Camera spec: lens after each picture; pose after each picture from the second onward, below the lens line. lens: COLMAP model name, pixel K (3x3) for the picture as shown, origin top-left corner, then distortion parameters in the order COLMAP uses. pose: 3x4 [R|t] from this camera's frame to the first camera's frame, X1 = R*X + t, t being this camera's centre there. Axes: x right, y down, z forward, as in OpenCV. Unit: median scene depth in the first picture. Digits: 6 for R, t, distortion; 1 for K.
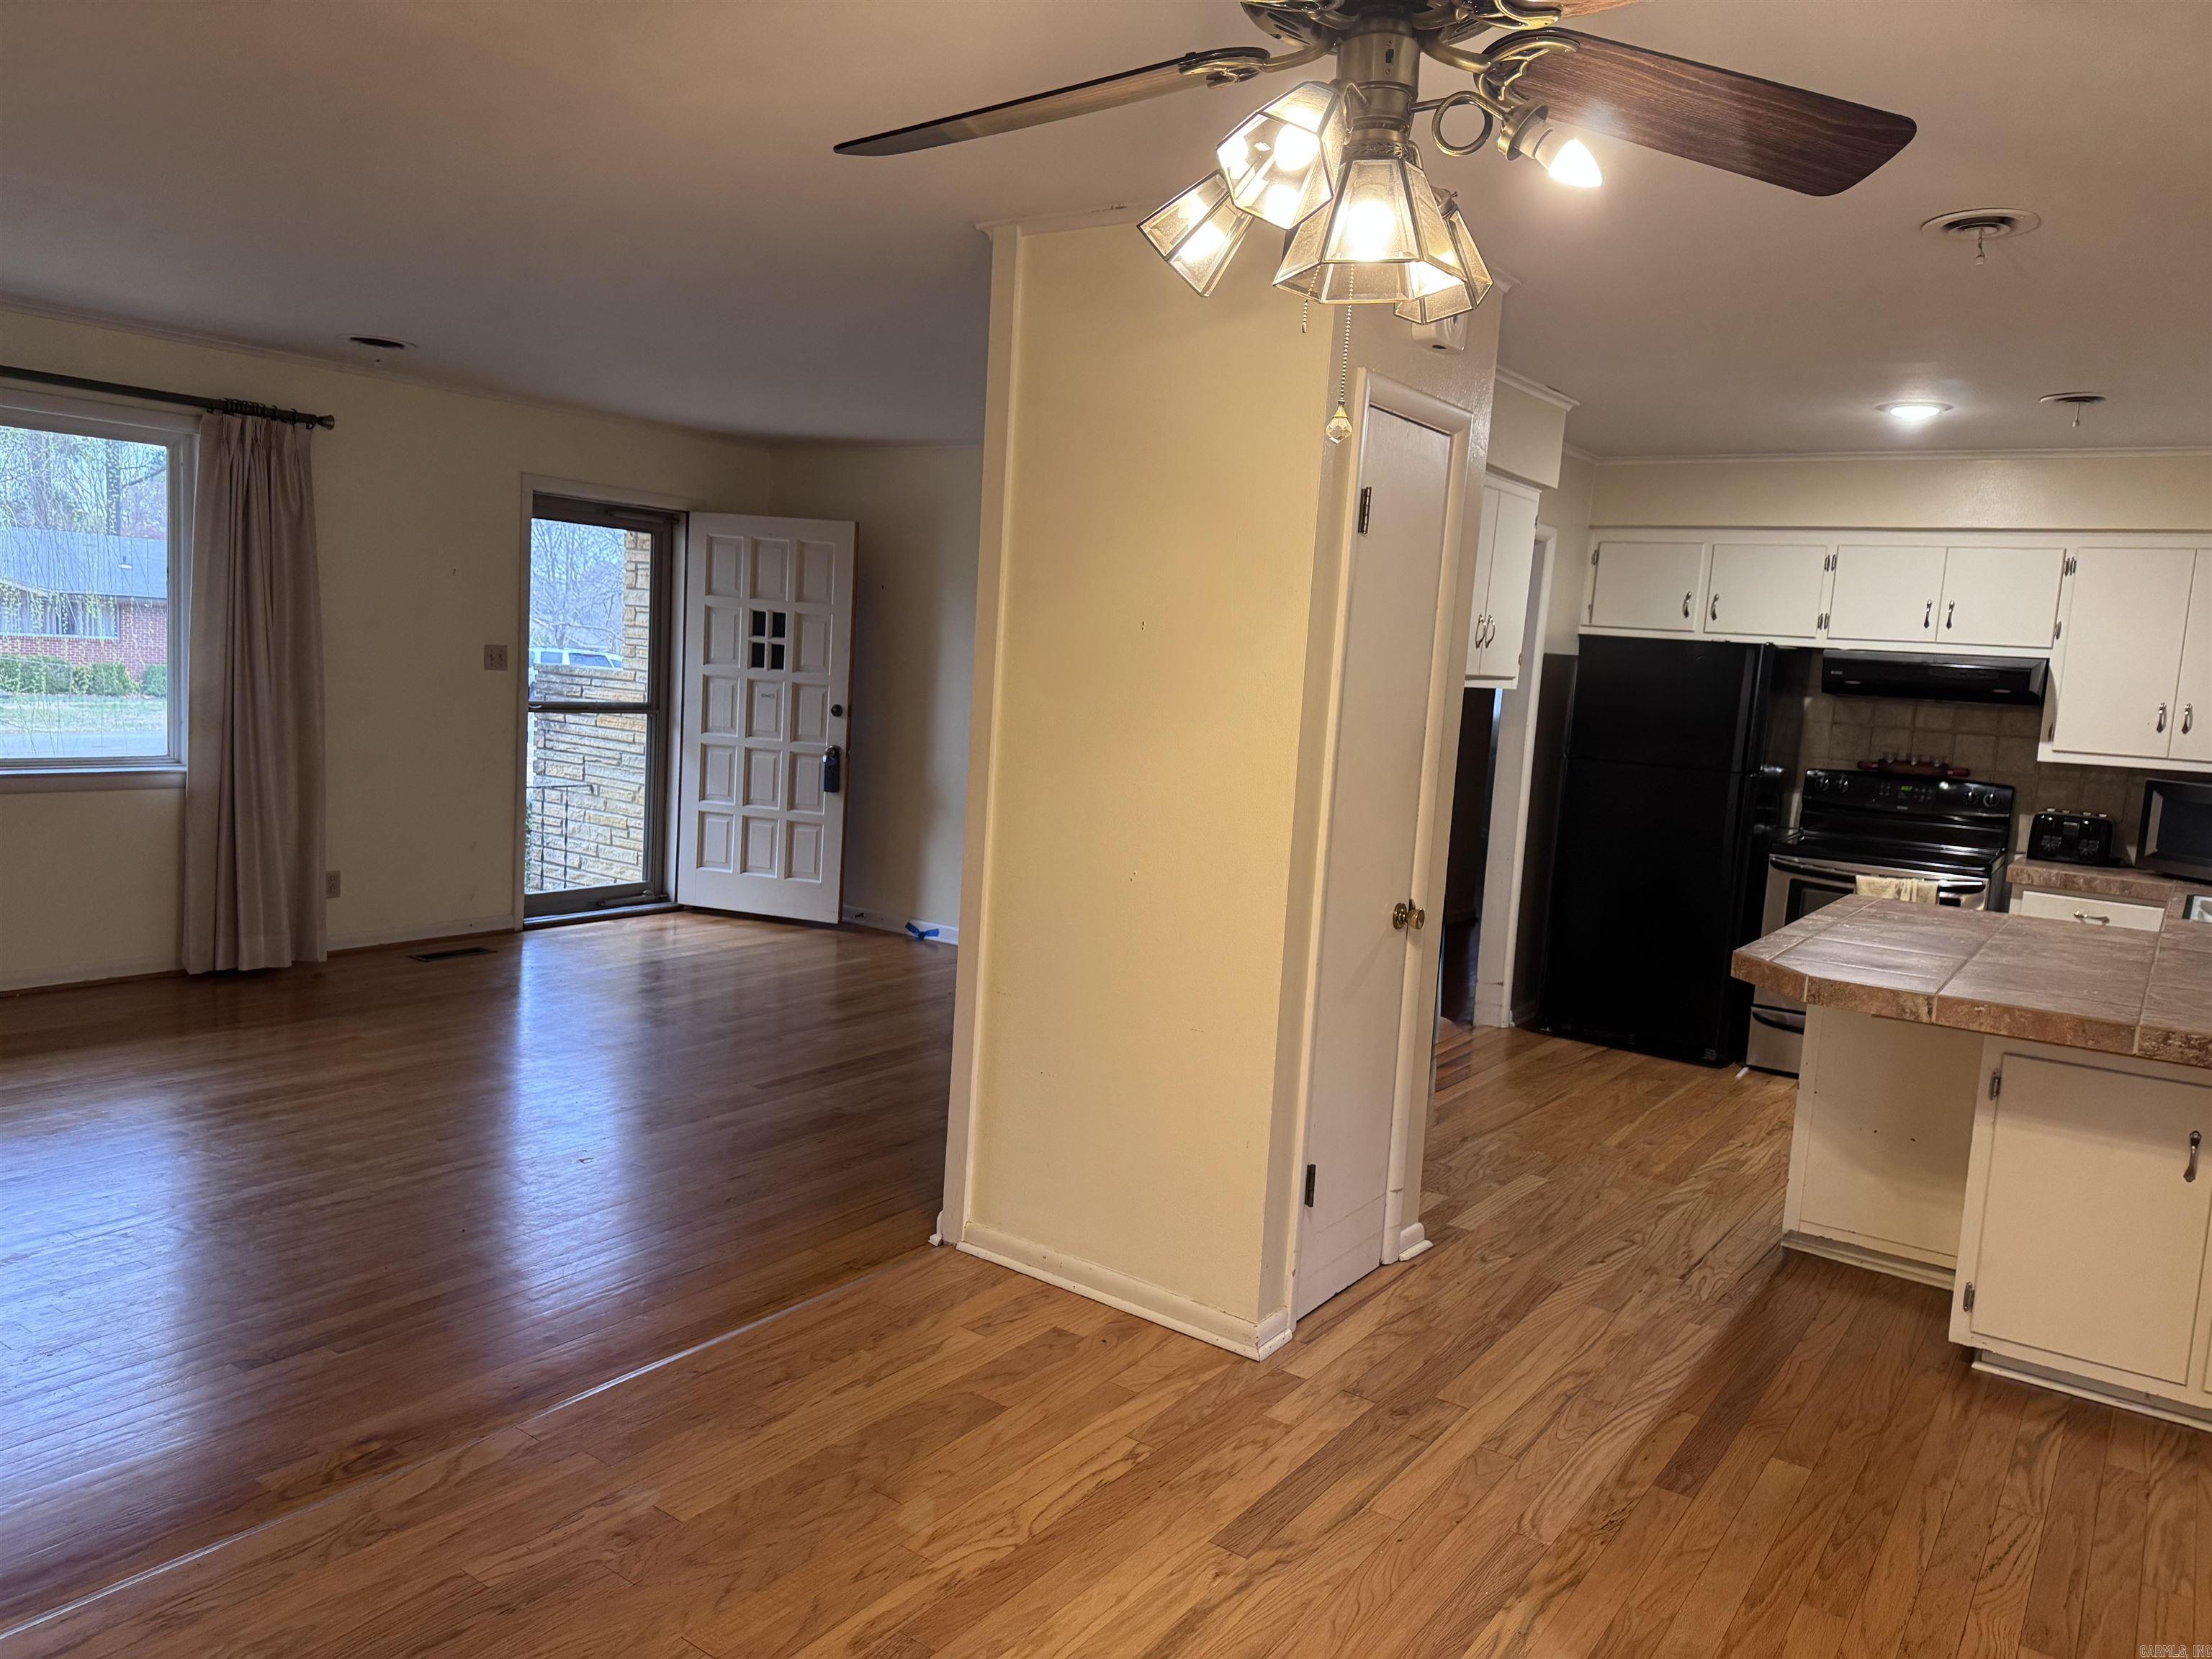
lens RADIAL K [[1556.0, 0, 1113.0], [0, 1556.0, 824.5], [0, 0, 1]] dist [0.104243, -0.136662]
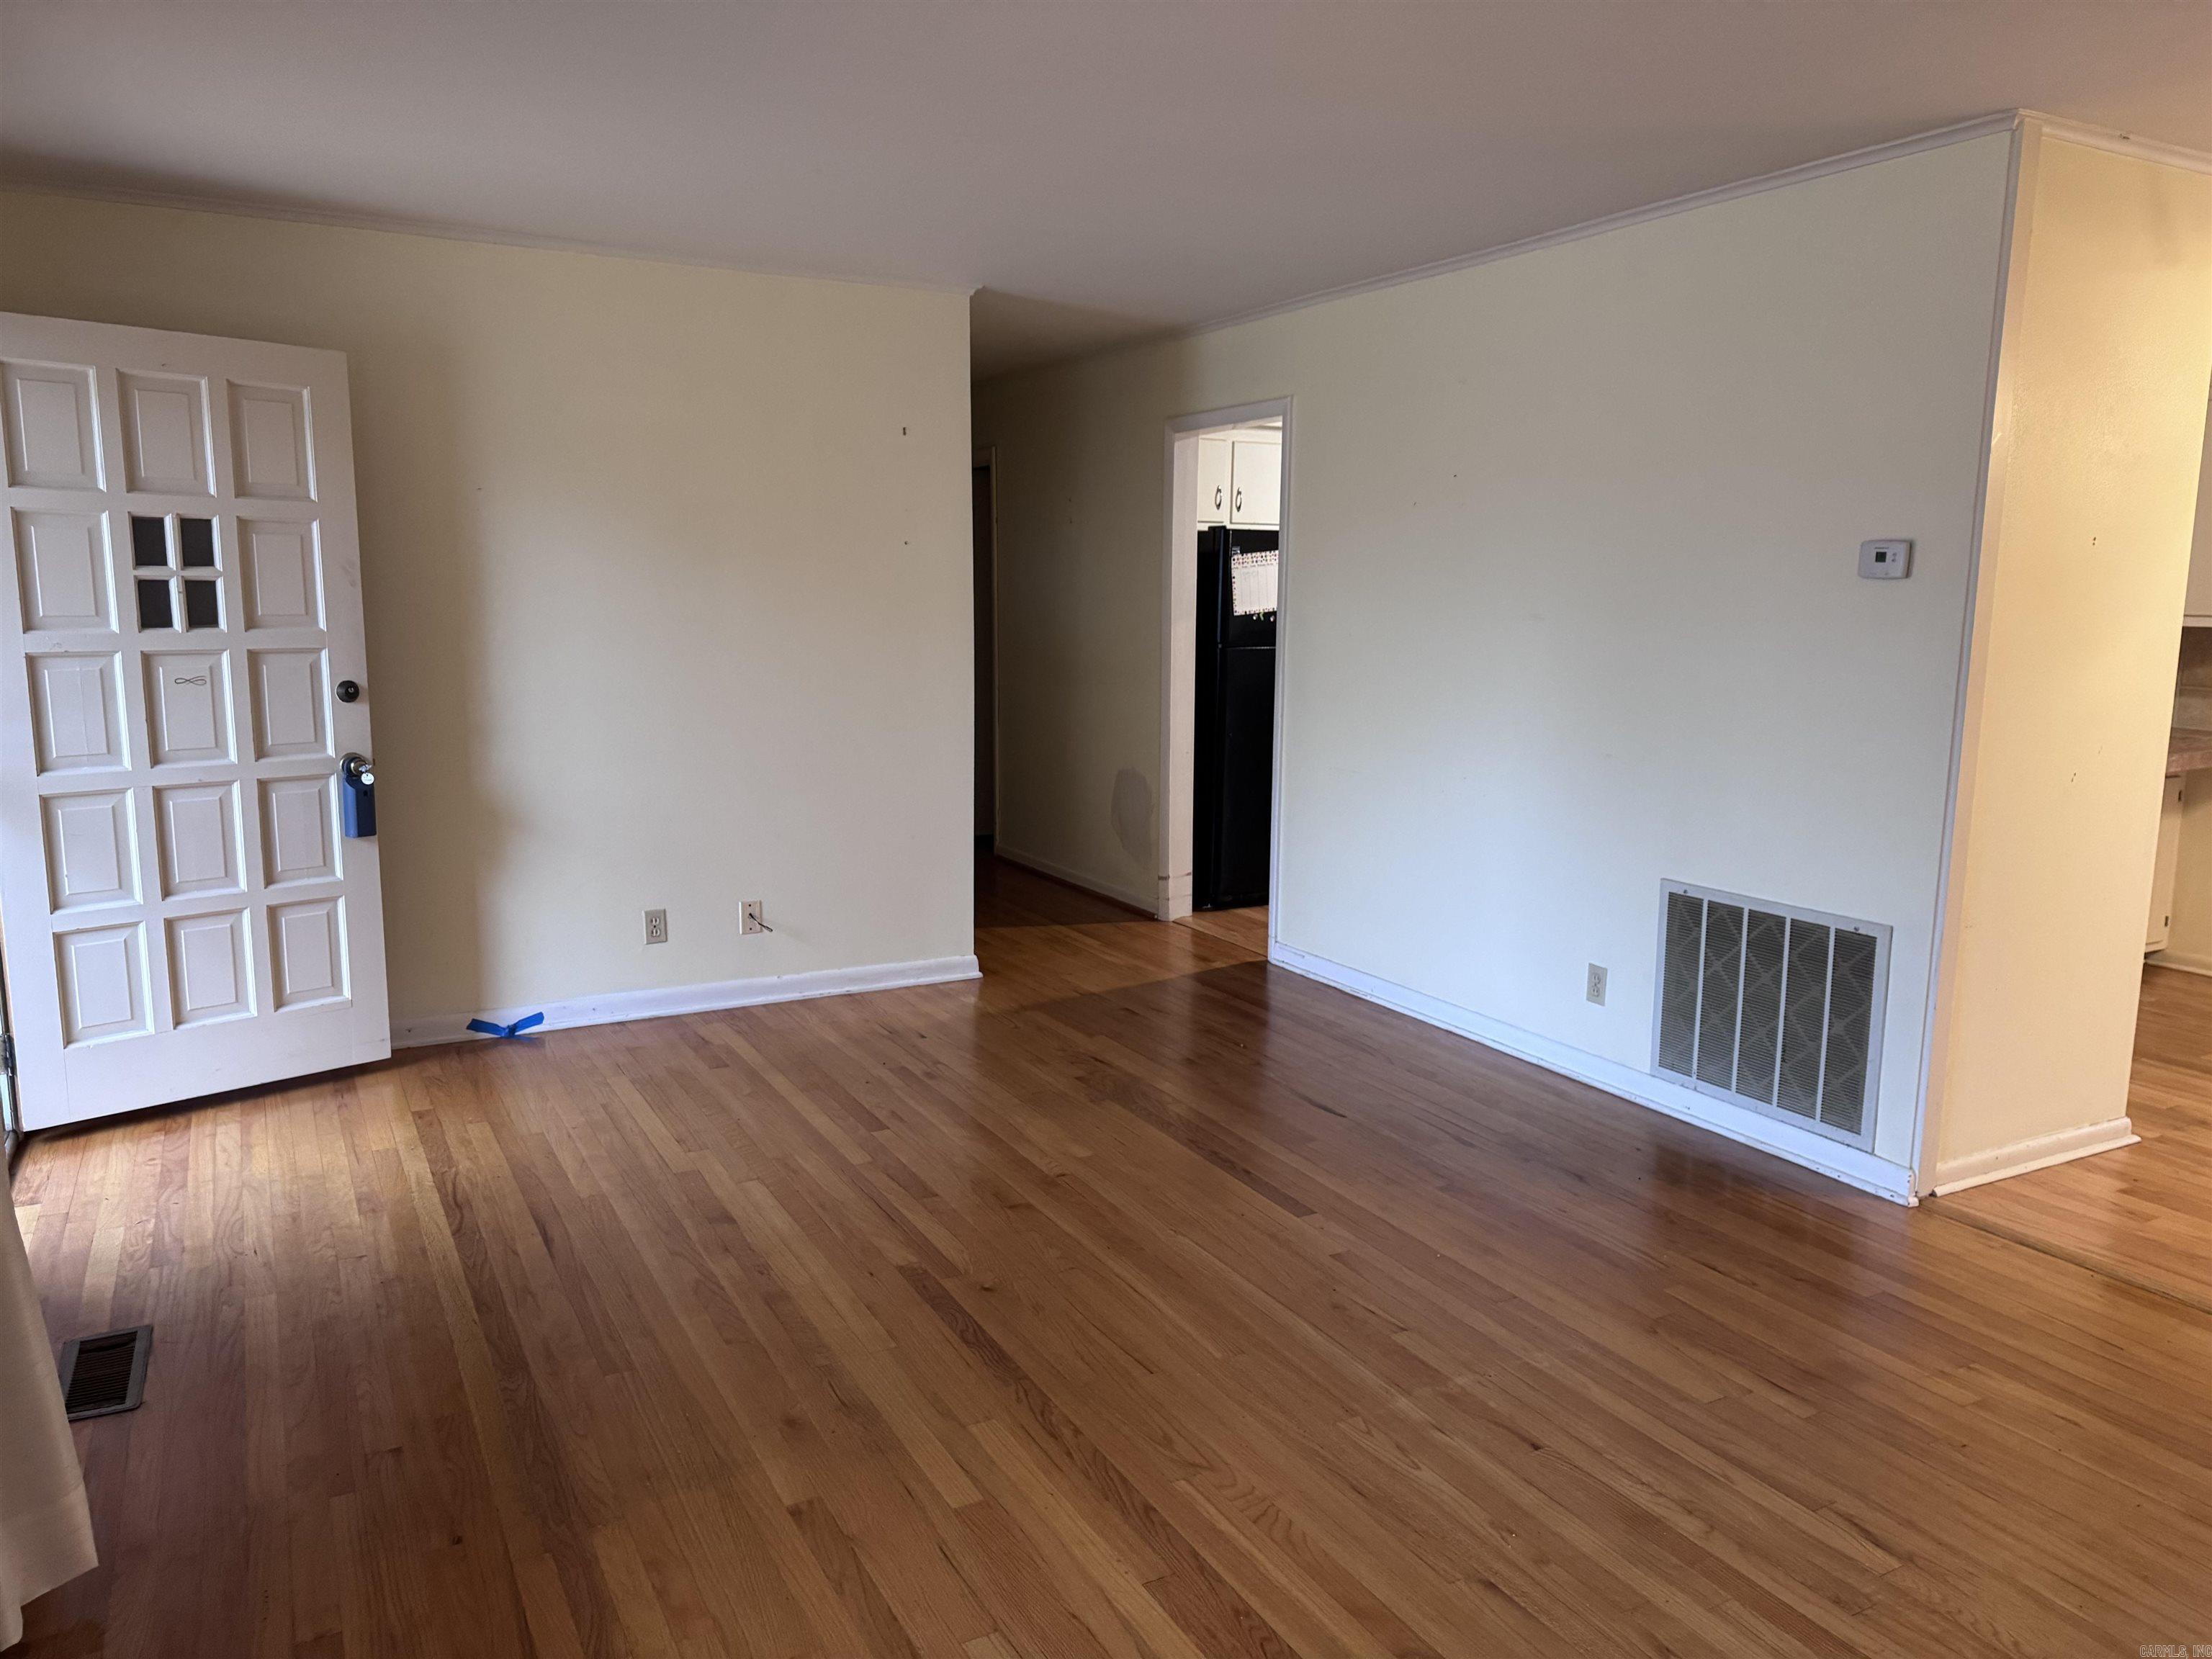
lens RADIAL K [[1556.0, 0, 1113.0], [0, 1556.0, 824.5], [0, 0, 1]] dist [0.104243, -0.136662]
pose [[0.435084, -0.196818, 0.878615, -0.561045], [0.116022, 0.979936, 0.162062, -0.085819], [-0.892883, 0.031428, 0.449190, 0.495471]]
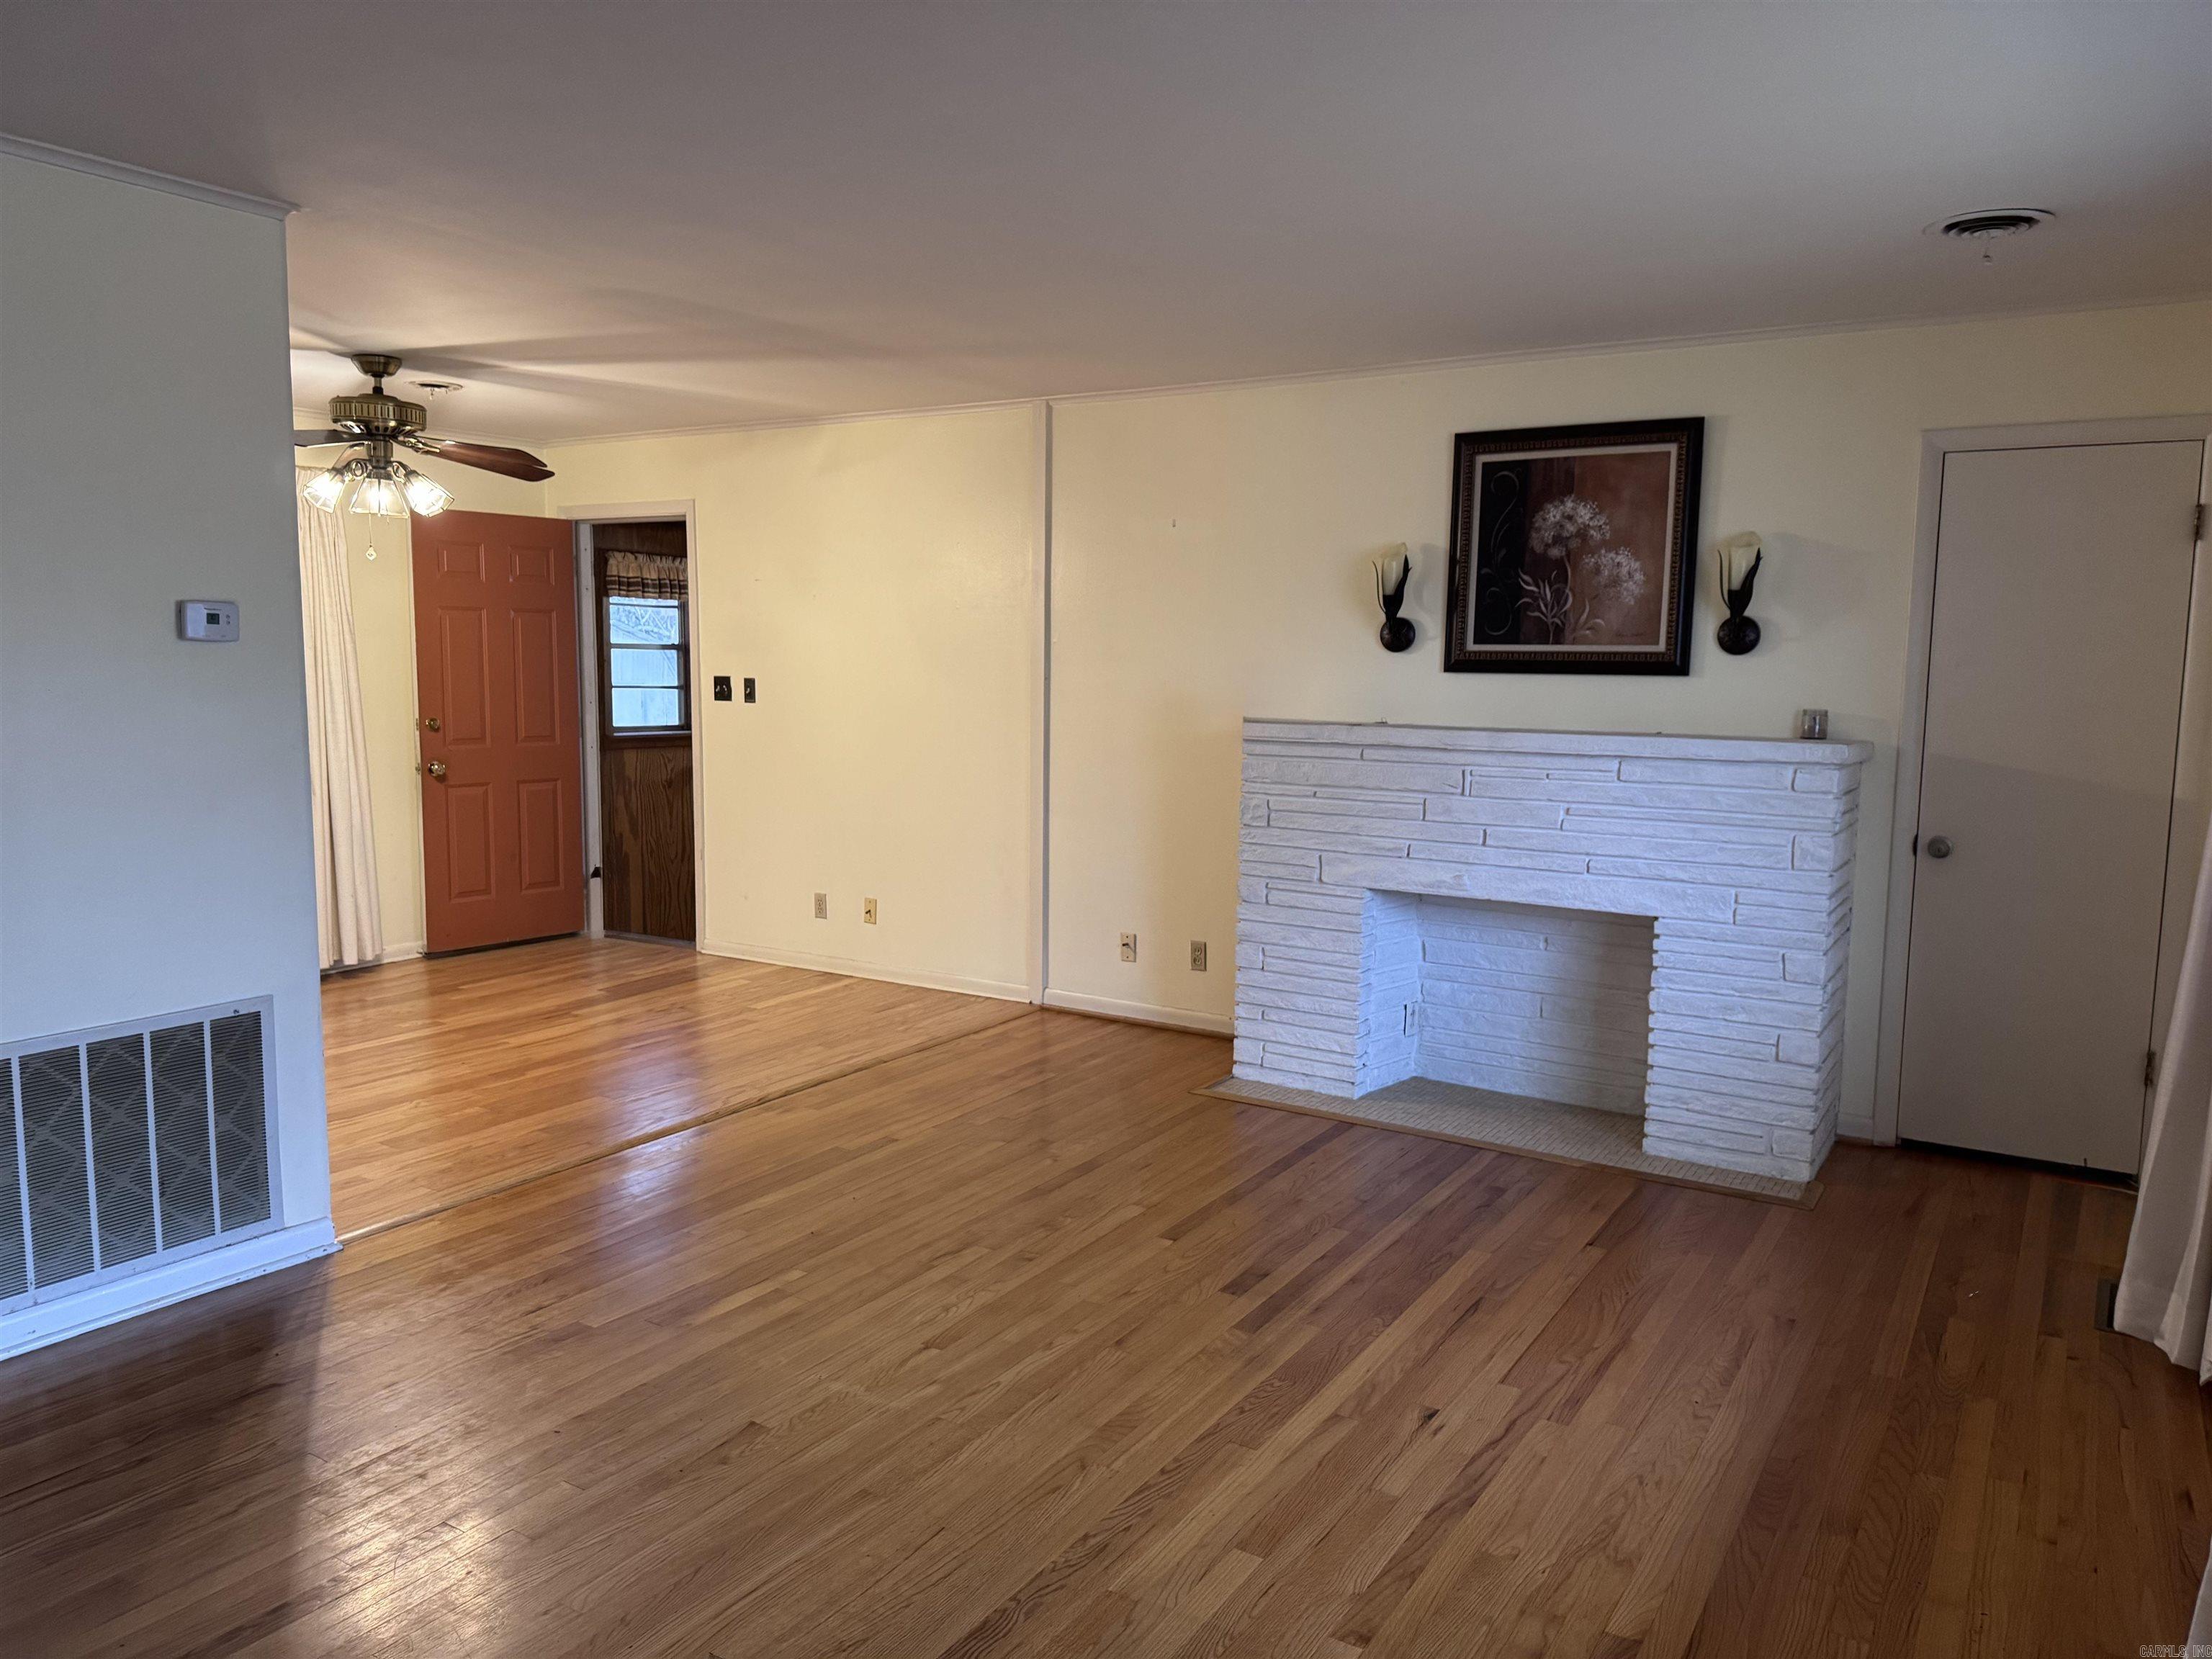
lens RADIAL K [[1556.0, 0, 1113.0], [0, 1556.0, 824.5], [0, 0, 1]] dist [0.104243, -0.136662]
pose [[-0.996099, -0.068643, -0.055453, -0.260580], [-0.079195, 0.972583, 0.218655, -0.122396], [0.038923, 0.222193, -0.974225, 0.960771]]
